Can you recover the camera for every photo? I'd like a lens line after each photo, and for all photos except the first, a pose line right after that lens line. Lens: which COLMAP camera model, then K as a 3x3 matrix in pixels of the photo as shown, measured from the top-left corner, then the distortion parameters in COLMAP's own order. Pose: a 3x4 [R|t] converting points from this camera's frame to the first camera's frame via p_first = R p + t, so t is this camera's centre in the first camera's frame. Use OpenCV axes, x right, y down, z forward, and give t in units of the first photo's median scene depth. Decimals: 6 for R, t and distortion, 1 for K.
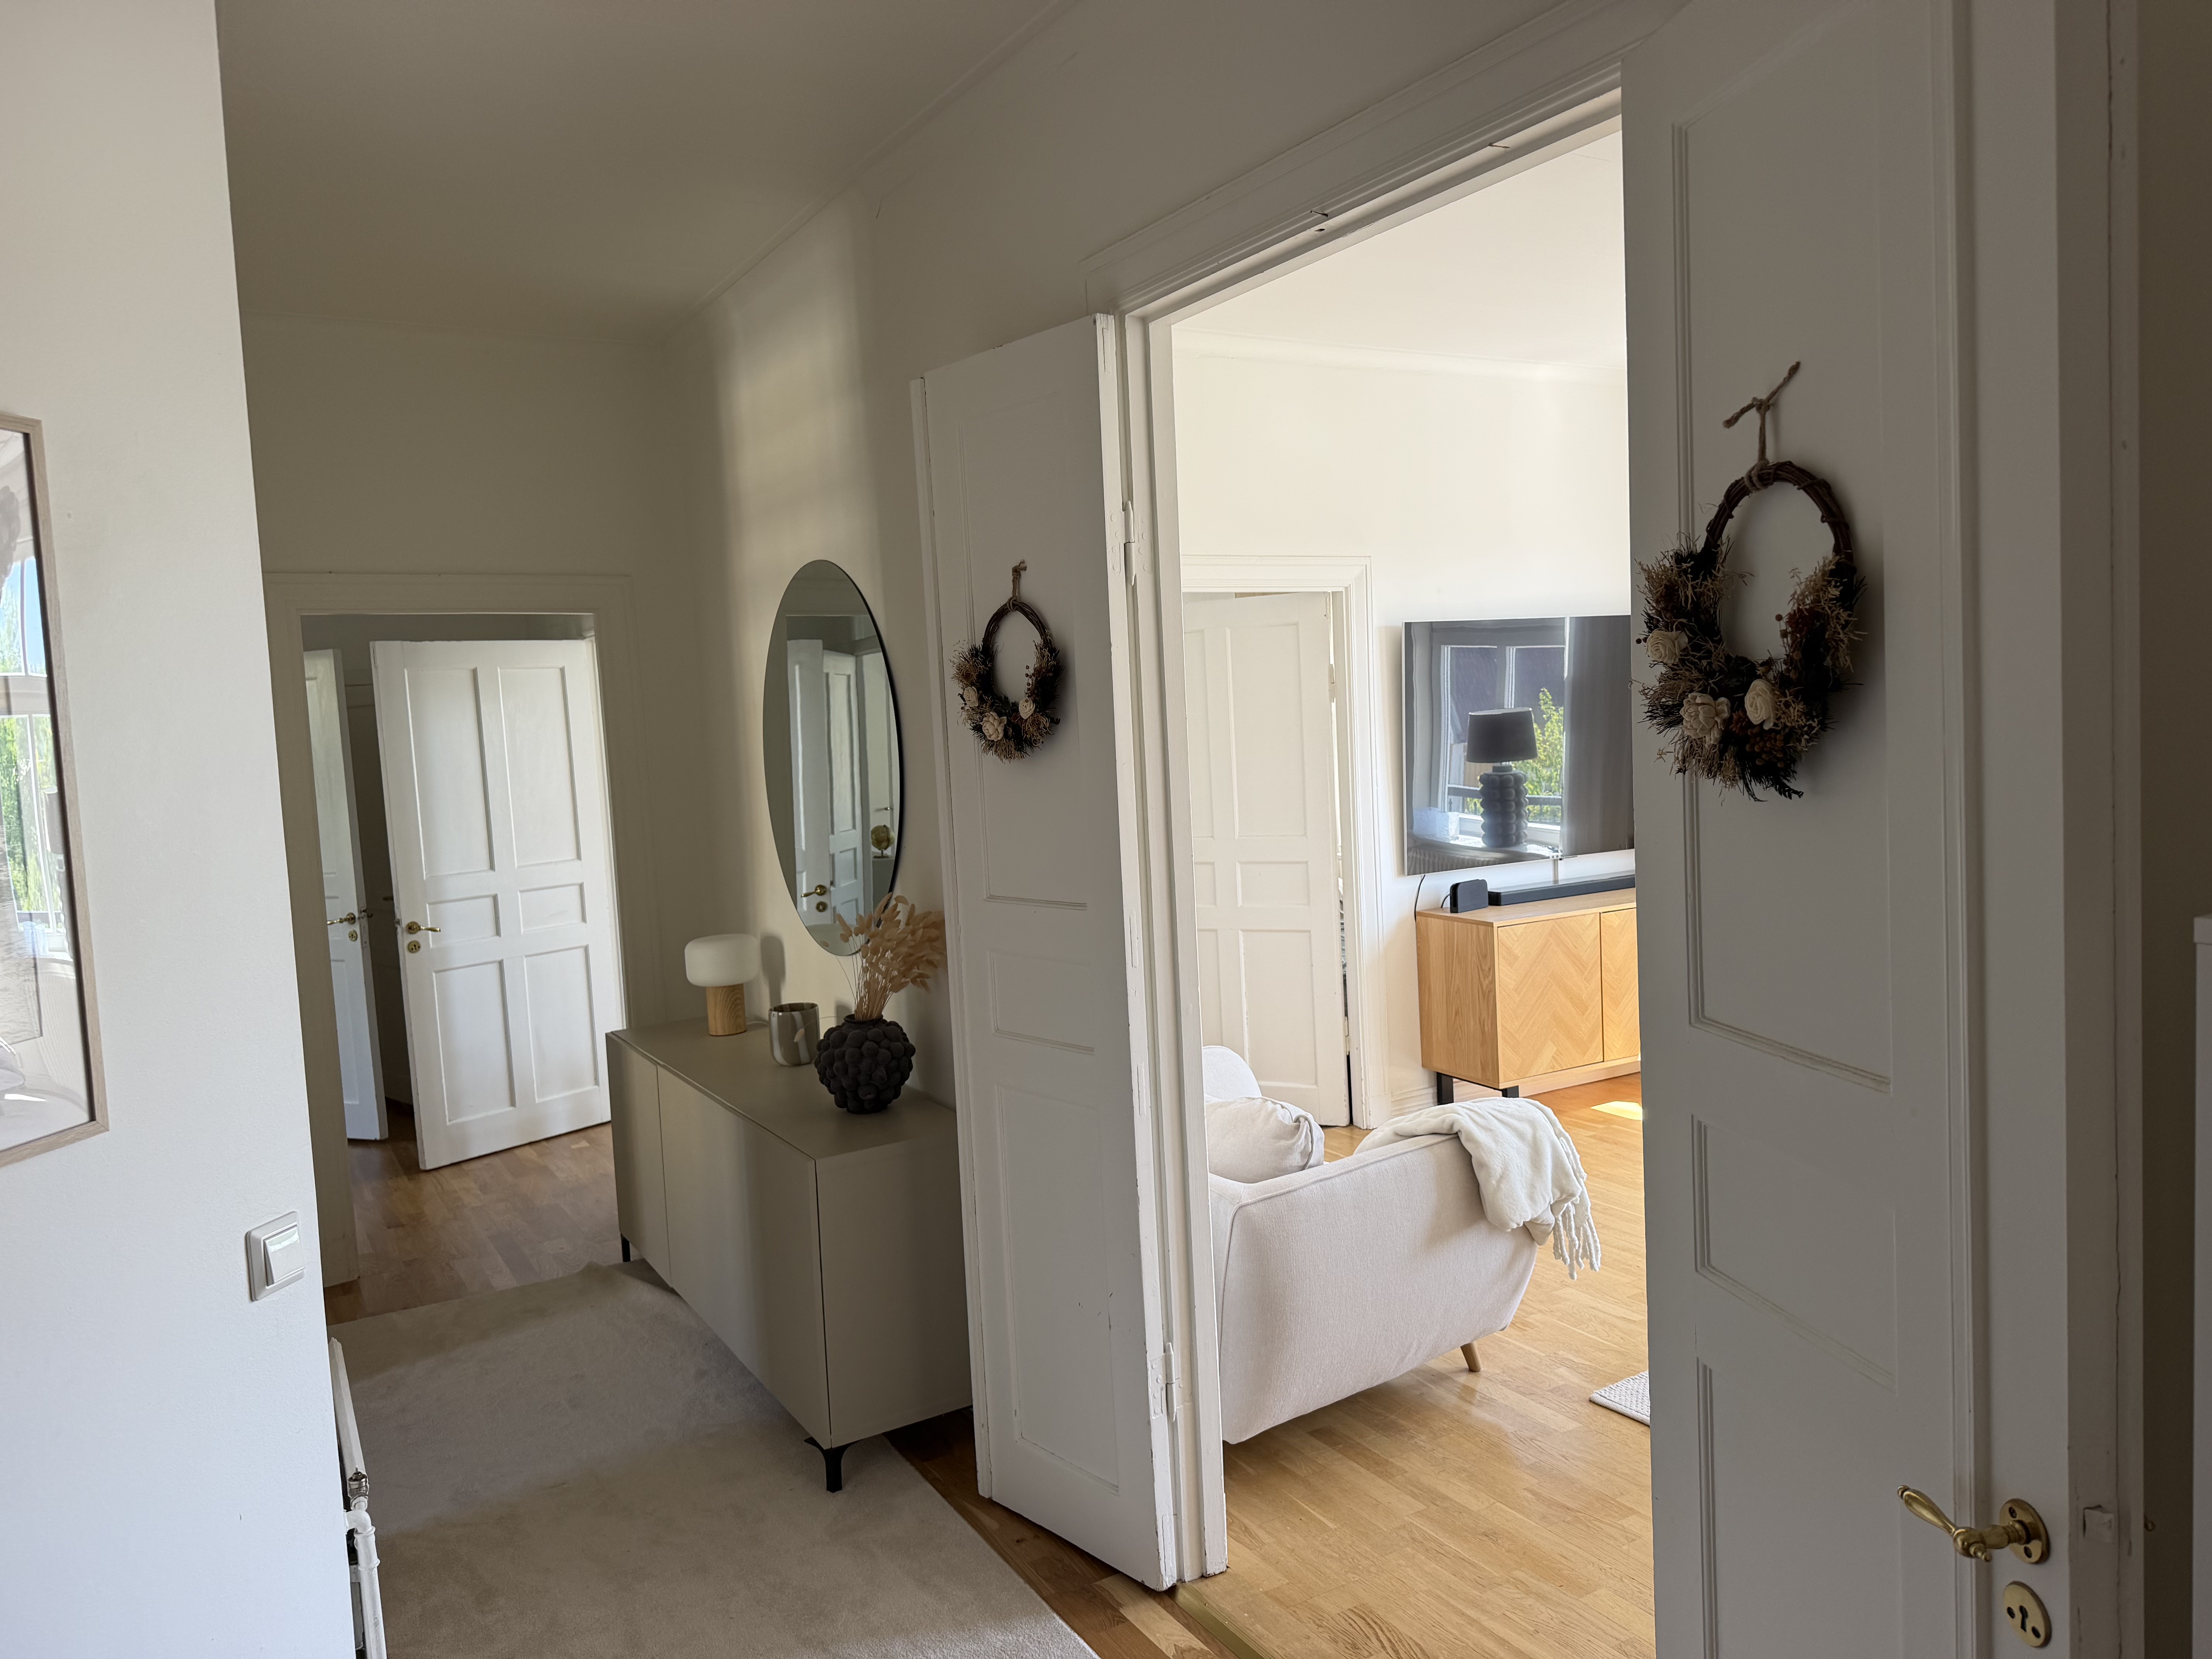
lens RADIAL K [[1561.7, 0, 1106.0], [0, 1561.7, 829.5], [0, 0, 1]] dist [0.014819, -0.007048]
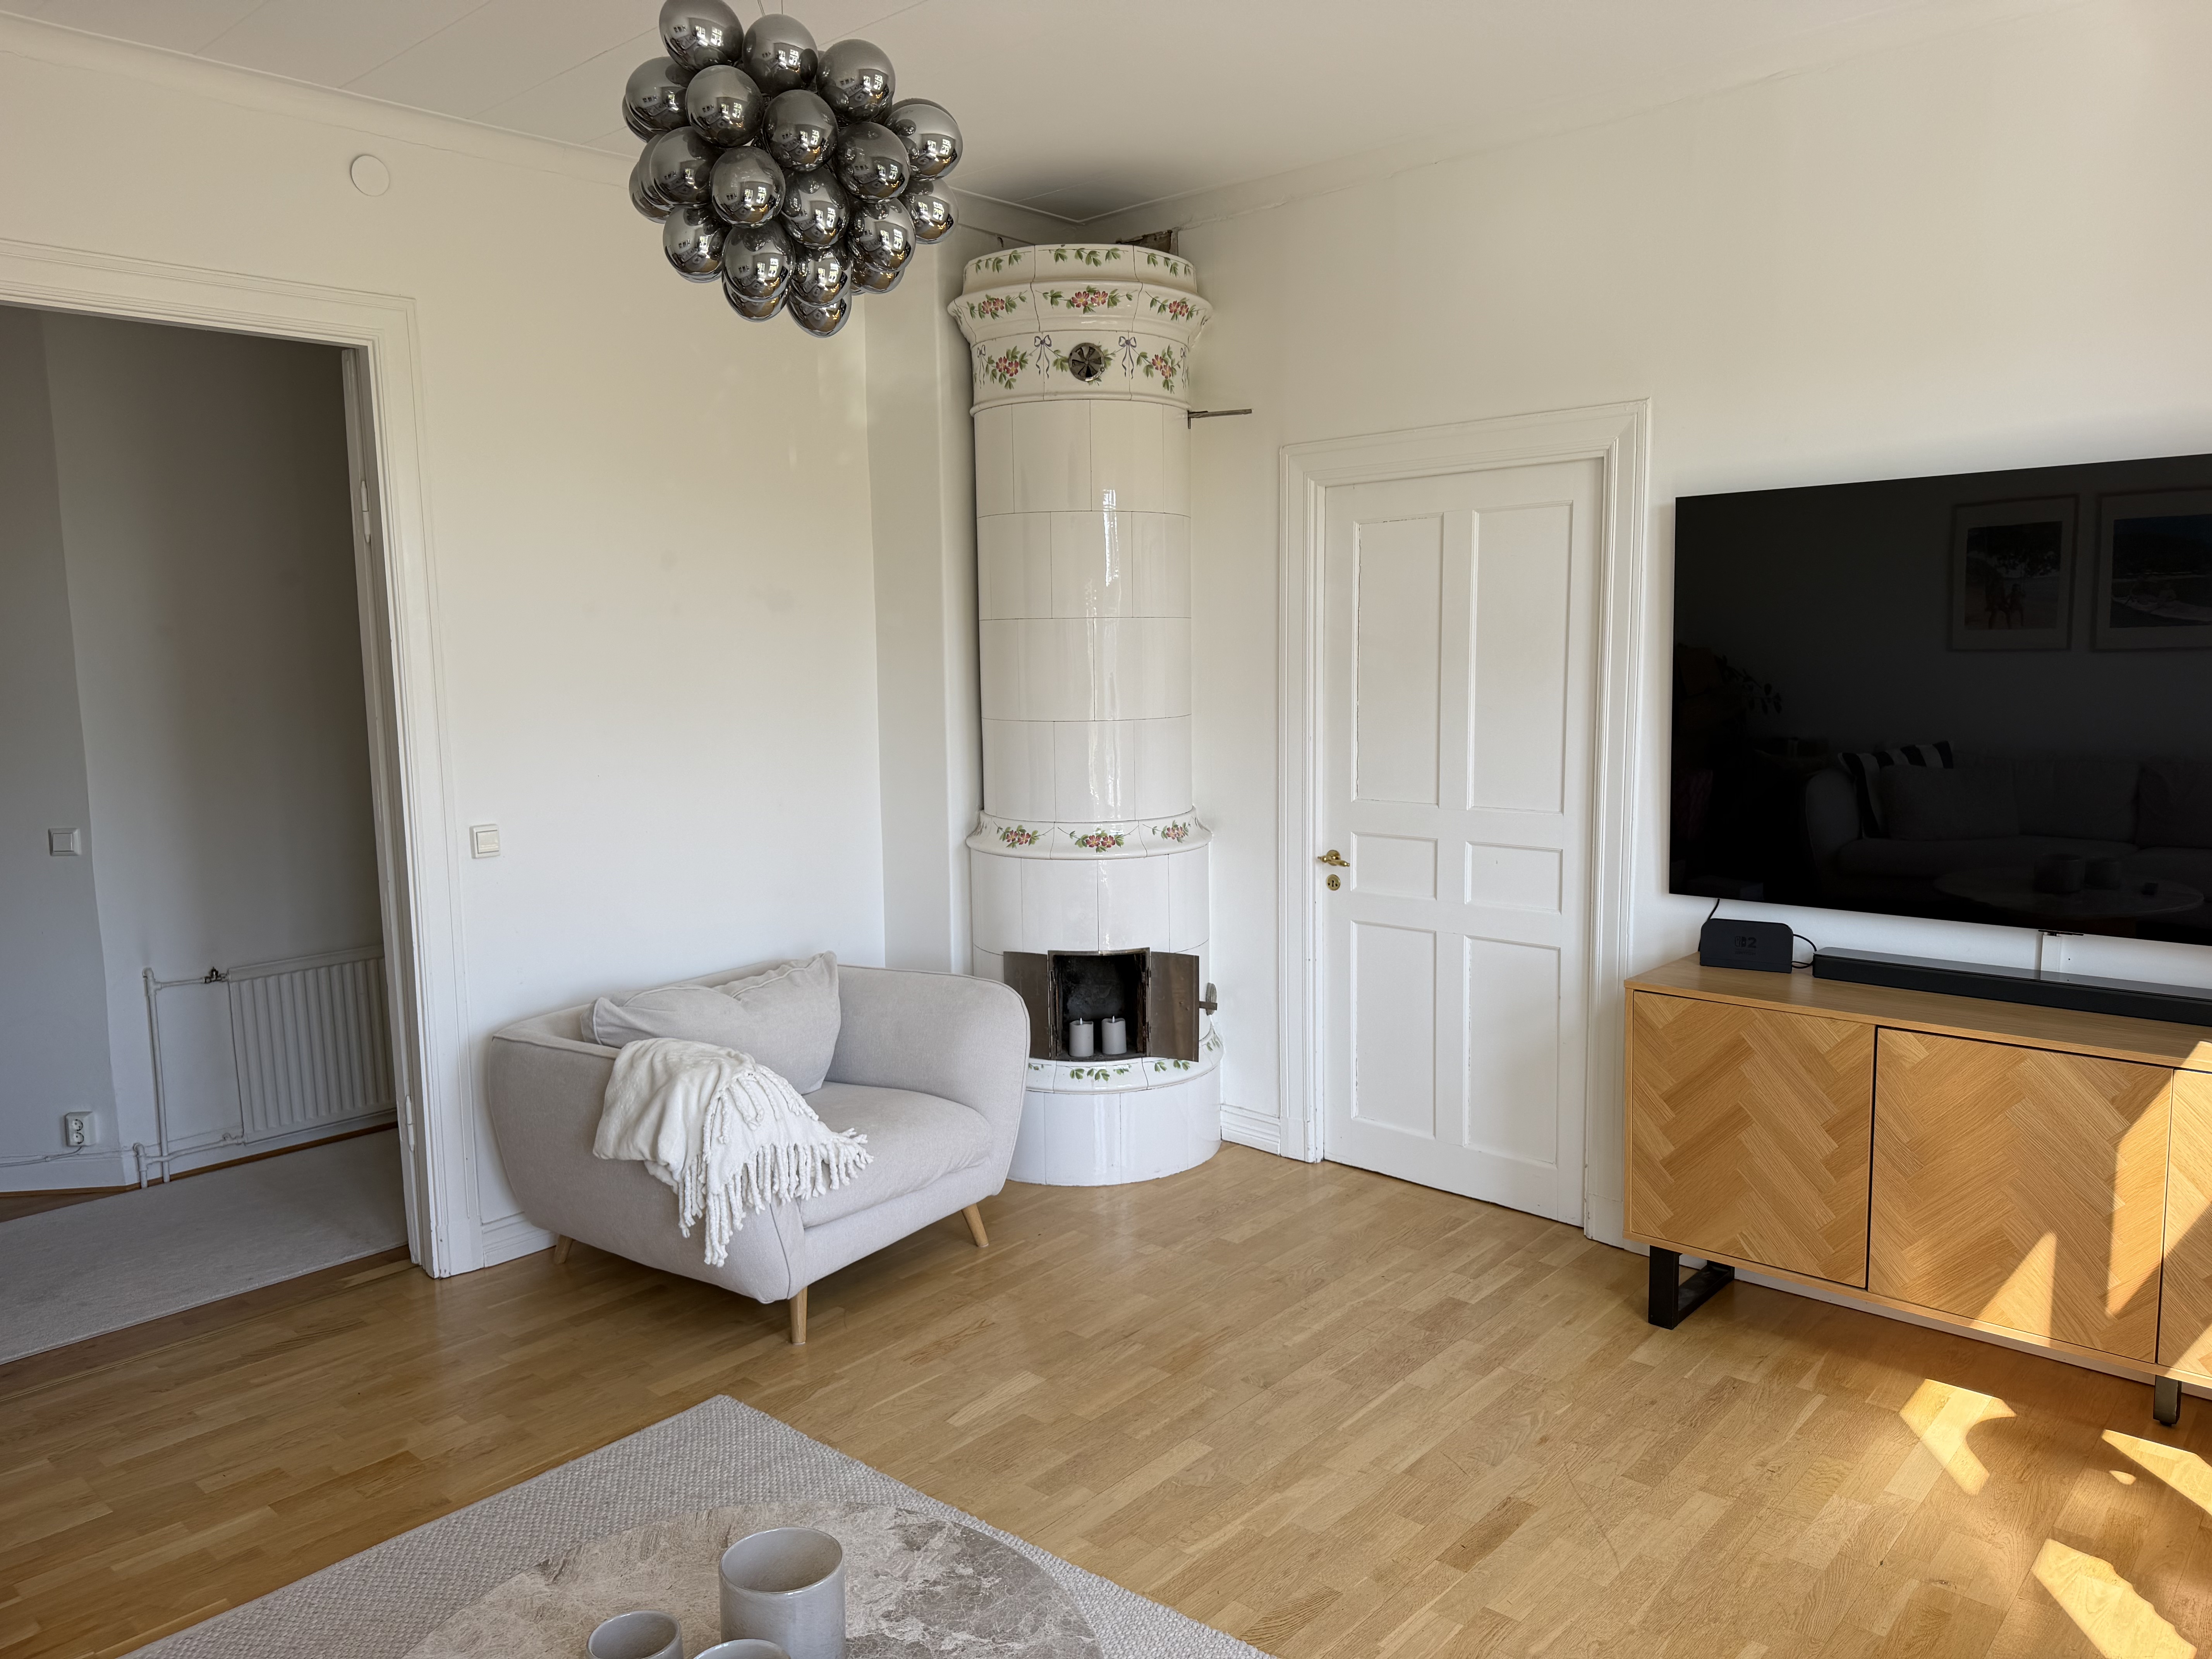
lens RADIAL K [[1561.7, 0, 1106.0], [0, 1561.7, 829.5], [0, 0, 1]] dist [0.014819, -0.007048]
pose [[0.284573, 0.154075, -0.946192, 0.749742], [-0.071374, 0.987666, 0.139362, -0.070898], [0.955994, 0.027875, 0.292060, 0.590204]]
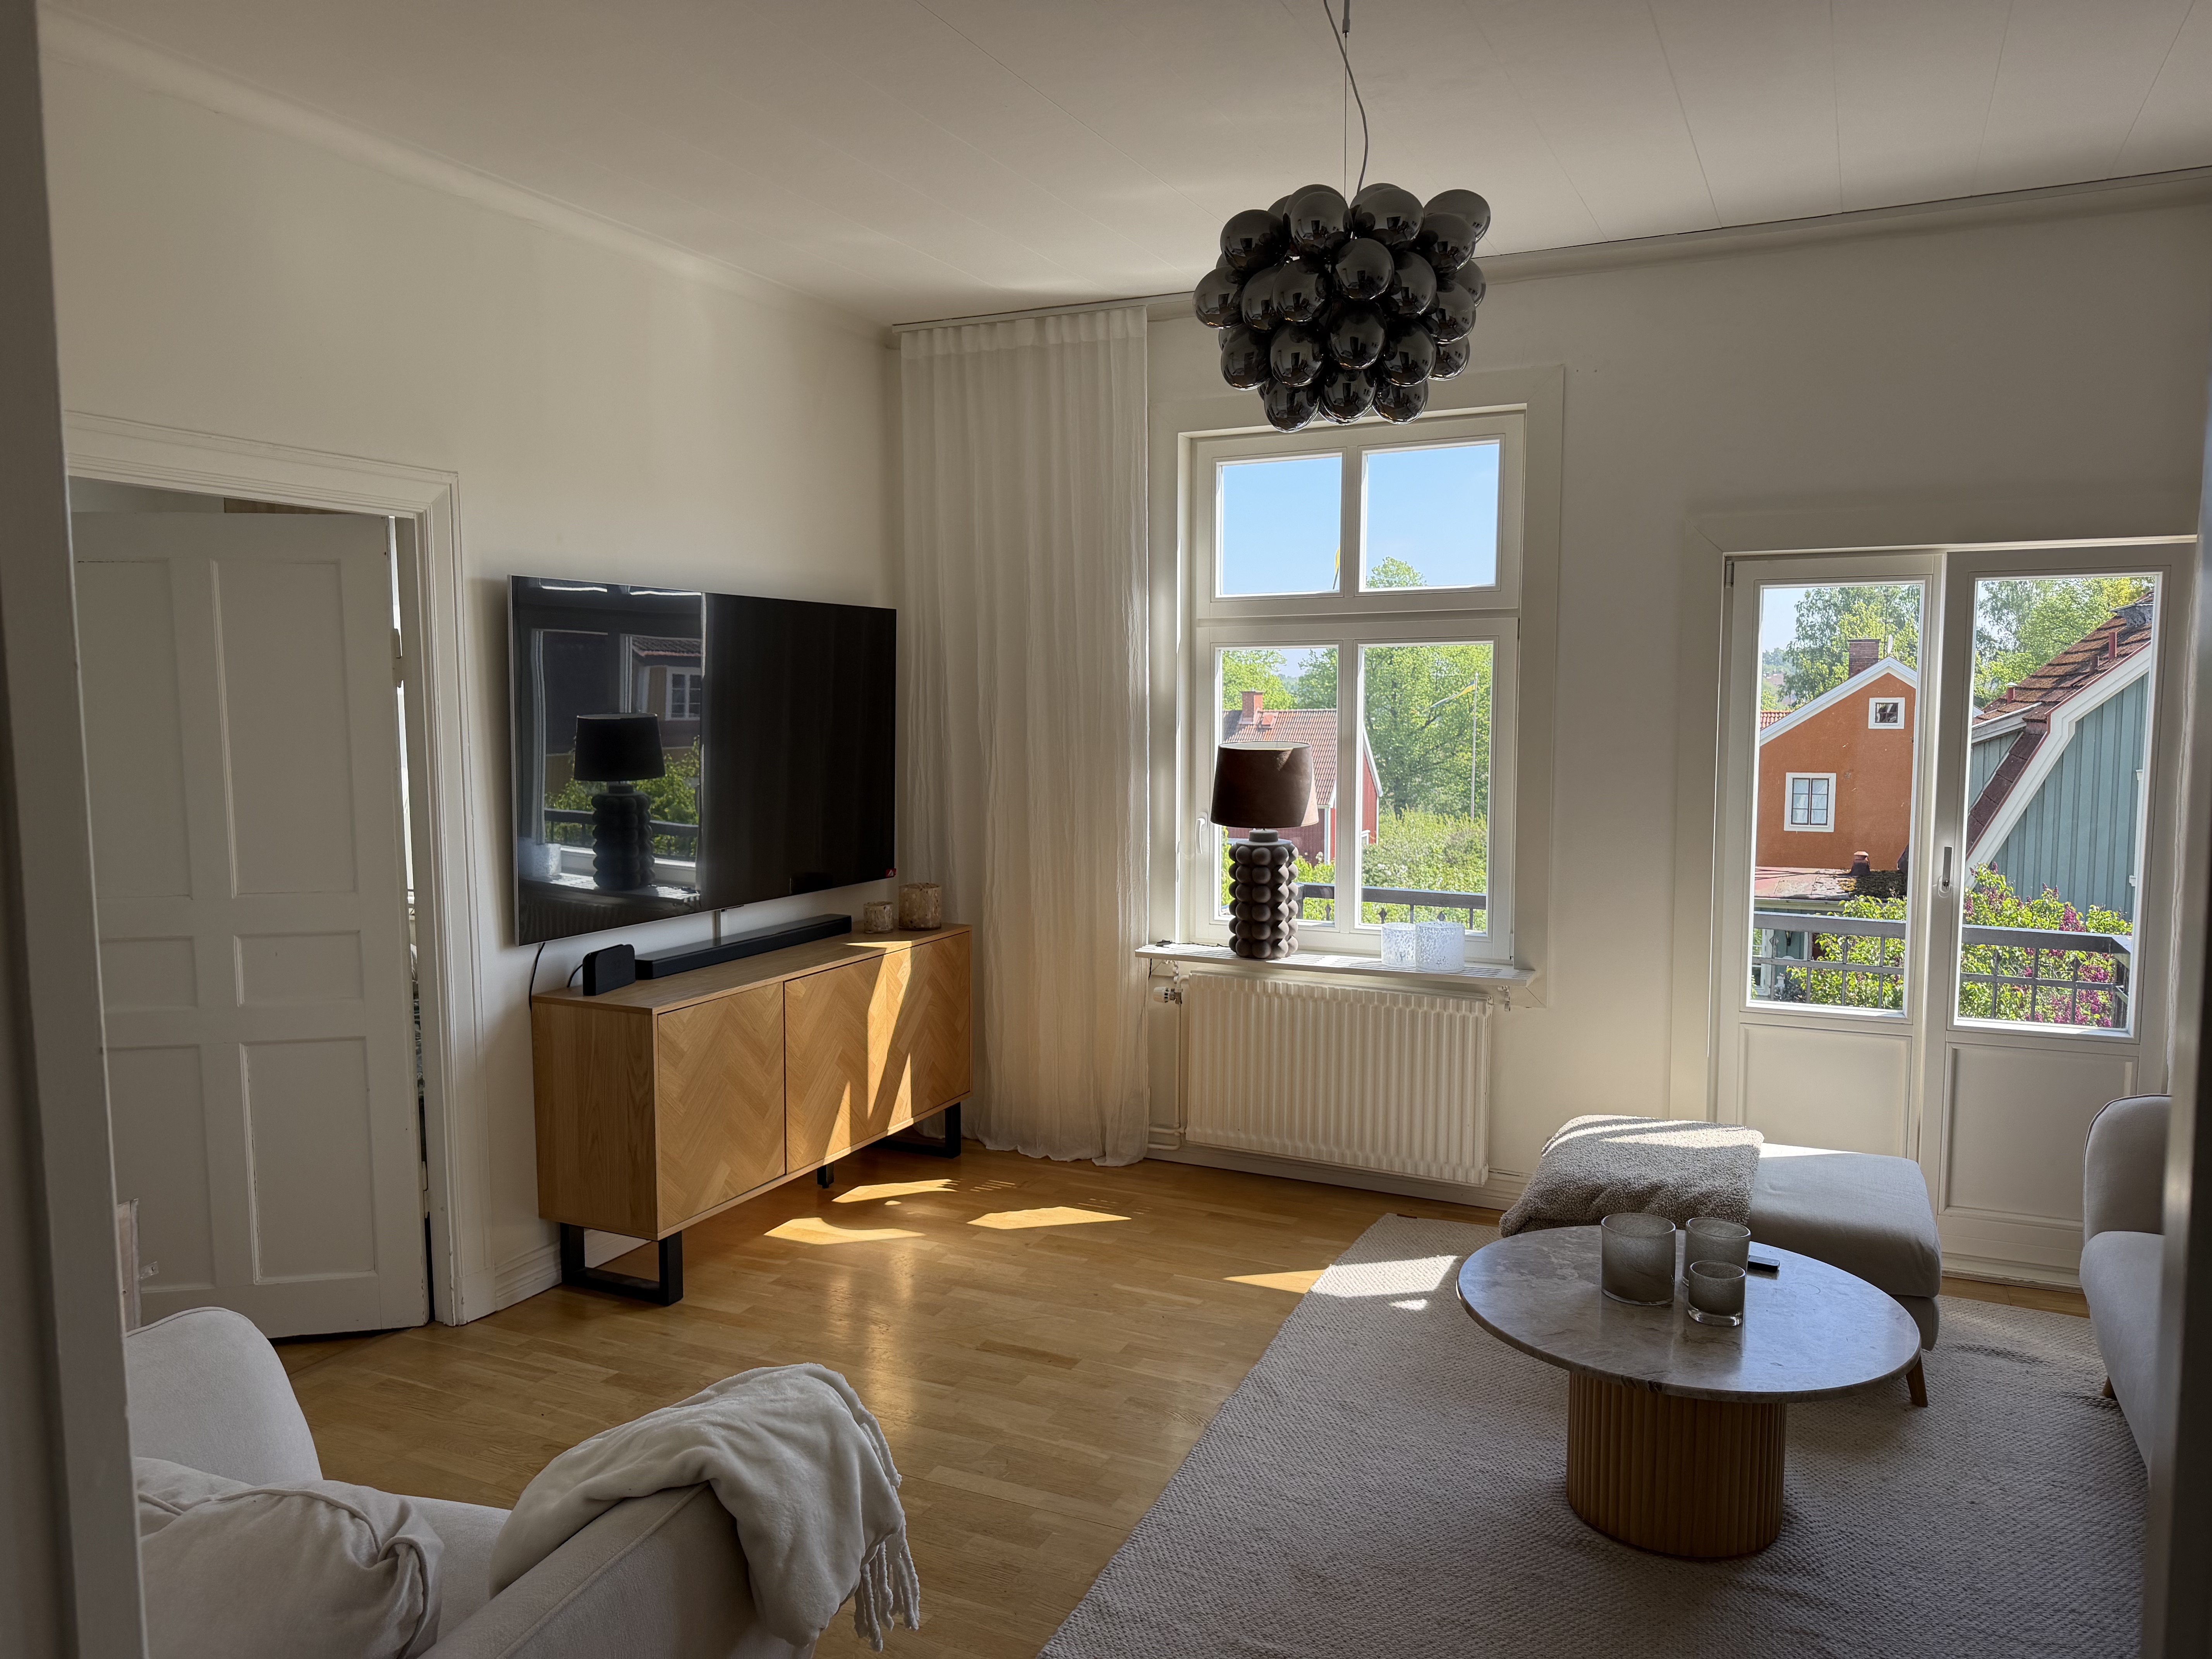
lens RADIAL K [[1561.7, 0, 1106.0], [0, 1561.7, 829.5], [0, 0, 1]] dist [0.014819, -0.007048]
pose [[0.830991, -0.004948, 0.556263, 0.024548], [0.010842, 0.999915, -0.007301, -0.013454], [-0.556180, 0.012098, 0.830974, 0.283570]]
